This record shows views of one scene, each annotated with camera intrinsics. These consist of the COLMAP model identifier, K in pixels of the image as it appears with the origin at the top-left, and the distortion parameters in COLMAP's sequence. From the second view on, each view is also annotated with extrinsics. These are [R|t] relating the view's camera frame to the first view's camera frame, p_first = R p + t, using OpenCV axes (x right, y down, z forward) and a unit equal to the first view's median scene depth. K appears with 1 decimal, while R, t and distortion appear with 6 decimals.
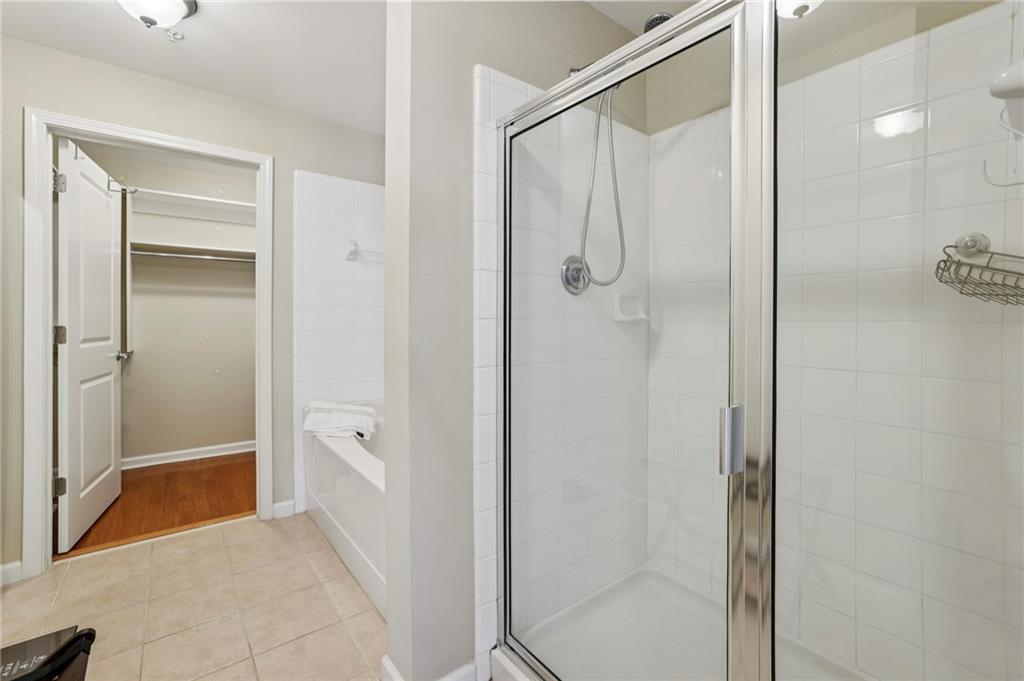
lens RADIAL K [[437.4, 0, 510.4], [0, 437.4, 335.7], [0, 0, 1]] dist [-0.052266, 0.021742]
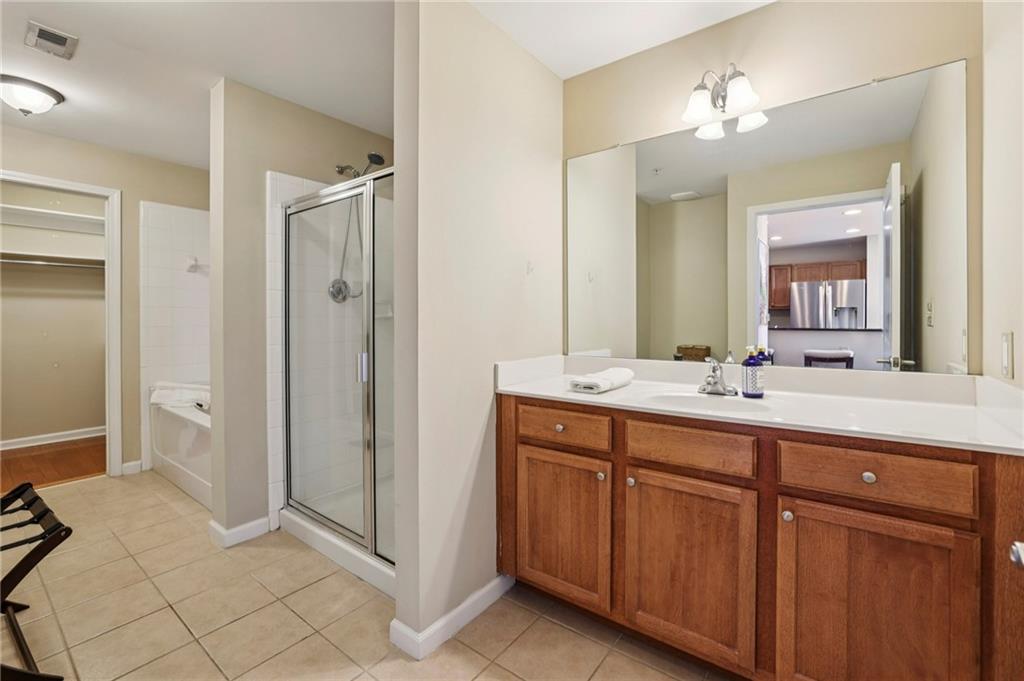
lens RADIAL K [[442.5, 0, 508.1], [0, 442.5, 325.2], [0, 0, 1]] dist [-0.033067, 0.007457]
pose [[0.966388, -0.011712, 0.256821, 0.233775], [0.015326, 0.999810, -0.012074, 0.015691], [-0.256631, 0.015604, 0.966384, -0.551288]]
